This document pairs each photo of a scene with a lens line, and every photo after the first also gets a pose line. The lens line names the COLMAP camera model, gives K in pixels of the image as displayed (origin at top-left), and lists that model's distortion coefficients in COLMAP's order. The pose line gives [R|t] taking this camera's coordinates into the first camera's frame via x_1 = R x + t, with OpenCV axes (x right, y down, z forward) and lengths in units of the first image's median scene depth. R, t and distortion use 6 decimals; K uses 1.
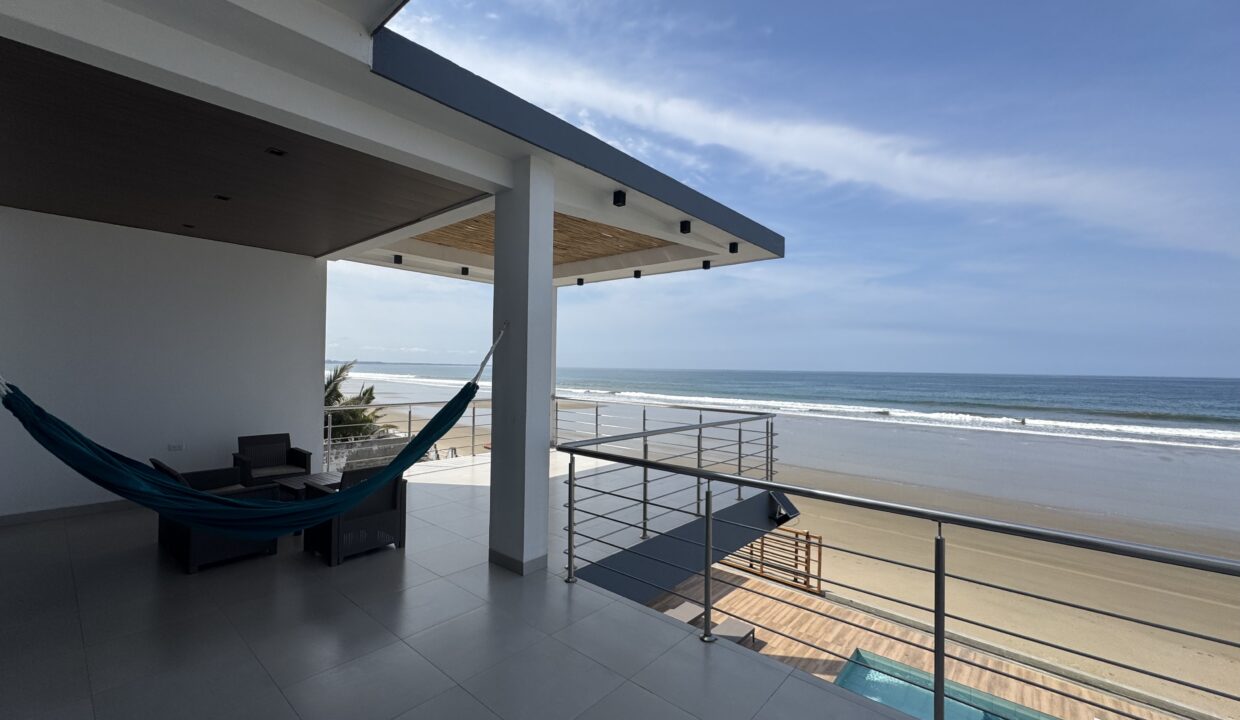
lens RADIAL K [[501.5, 0, 620.0], [0, 501.5, 360.0], [0, 0, 1]] dist [-0.002406, -0.000139]
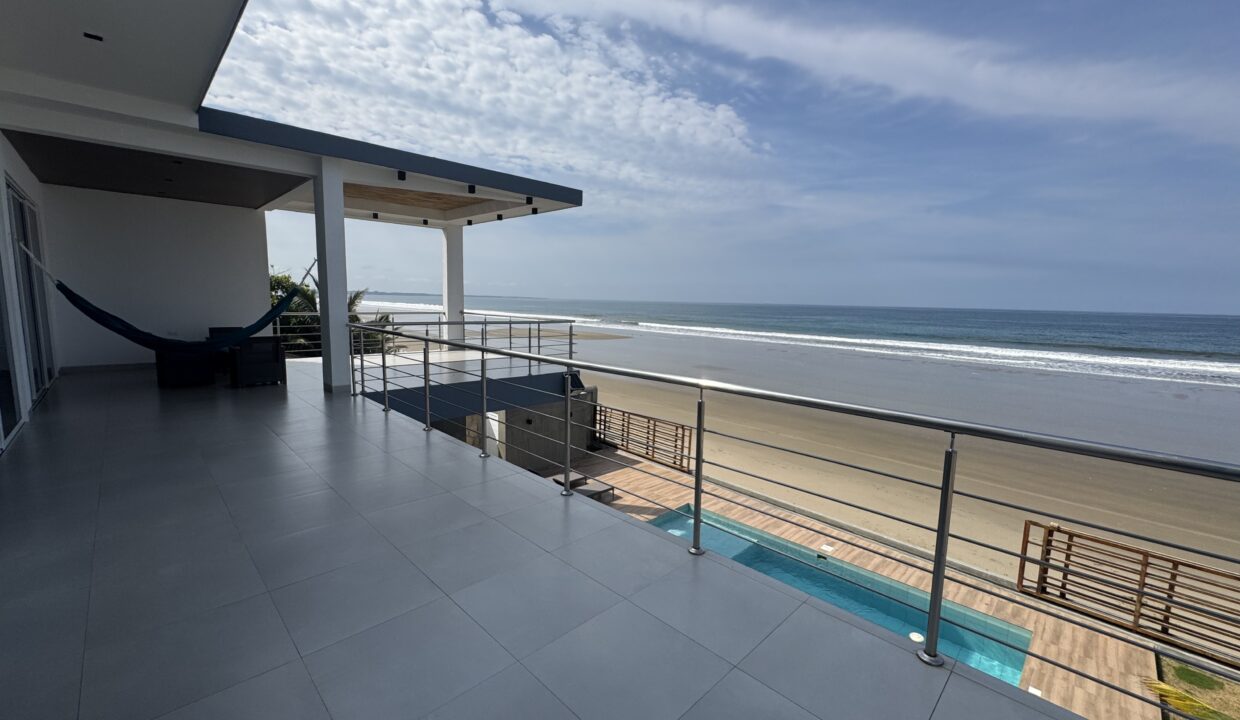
lens RADIAL K [[501.5, 0, 620.0], [0, 501.5, 360.0], [0, 0, 1]] dist [-0.002406, -0.000139]
pose [[0.996990, 0.016068, -0.075850, 0.341533], [-0.005919, 0.991207, 0.132185, 0.019277], [0.077307, -0.131338, 0.988319, -0.250614]]
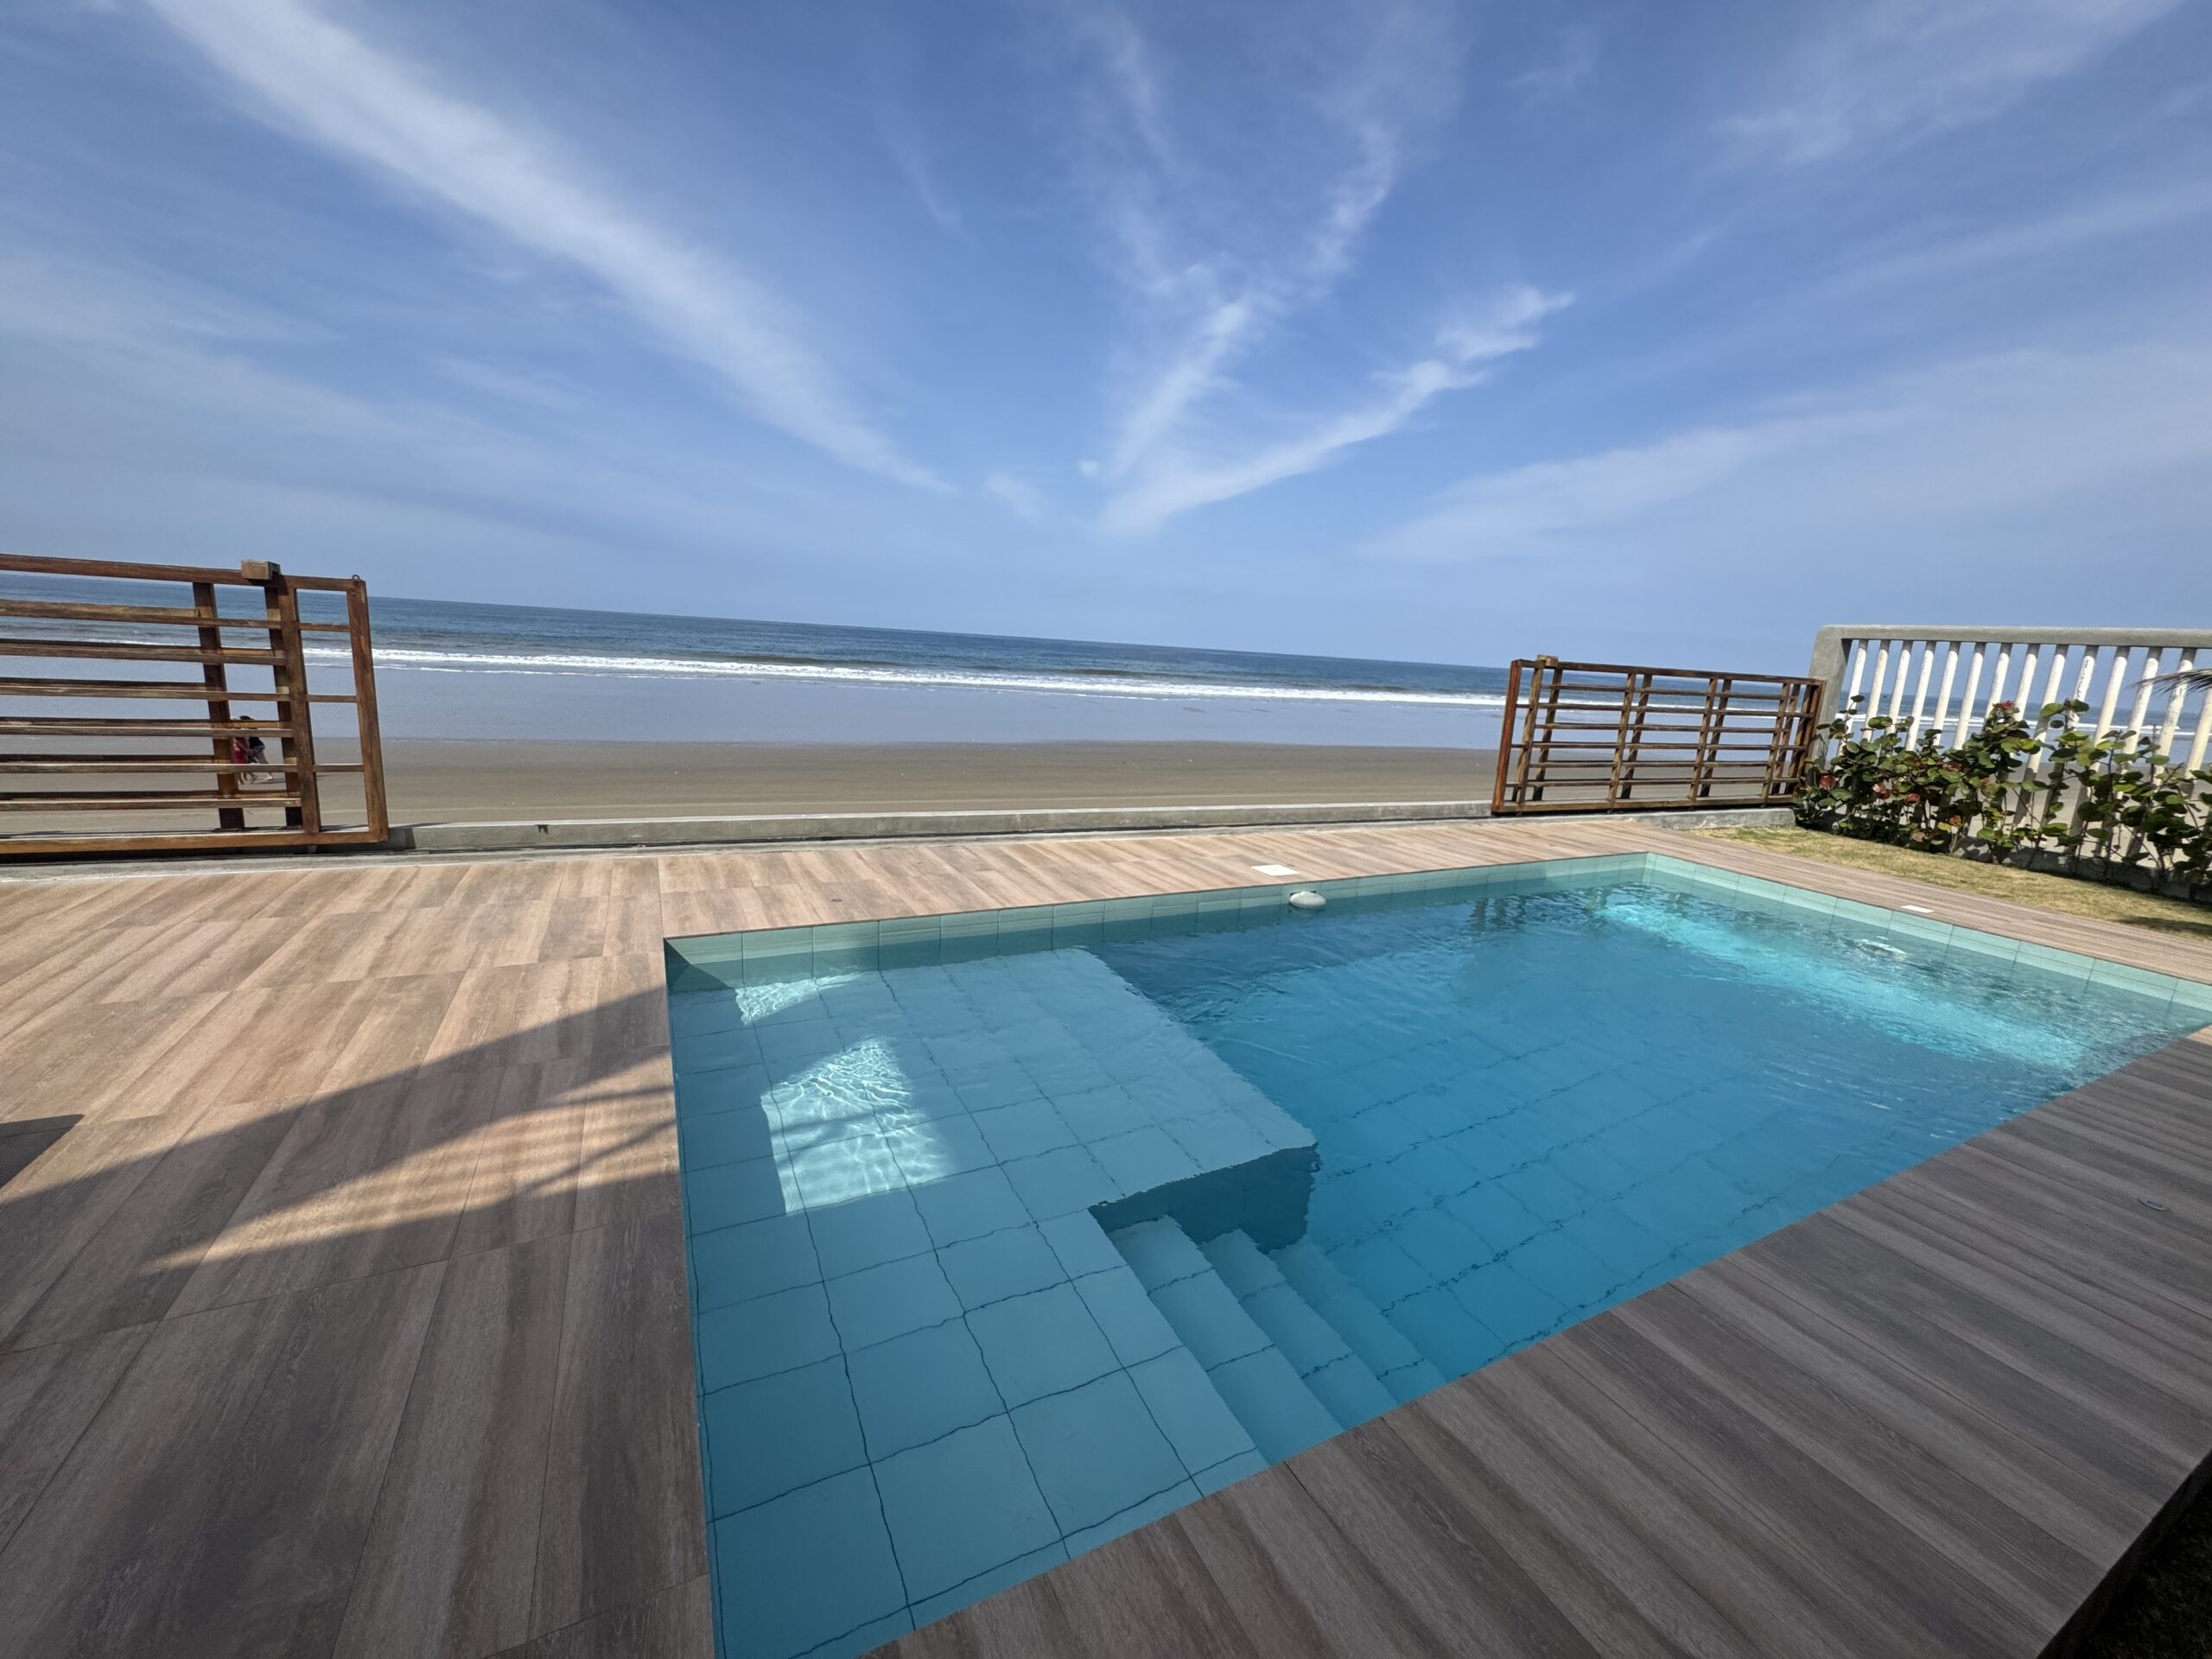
lens RADIAL K [[871.0, 0, 1106.0], [0, 871.0, 829.5], [0, 0, 1]] dist [-0.001231, -0.000292]
pose [[0.380704, -0.187588, 0.905470, 0.185889], [-0.066381, 0.971136, 0.229103, 0.380377], [-0.922311, -0.147327, 0.357263, 0.614400]]
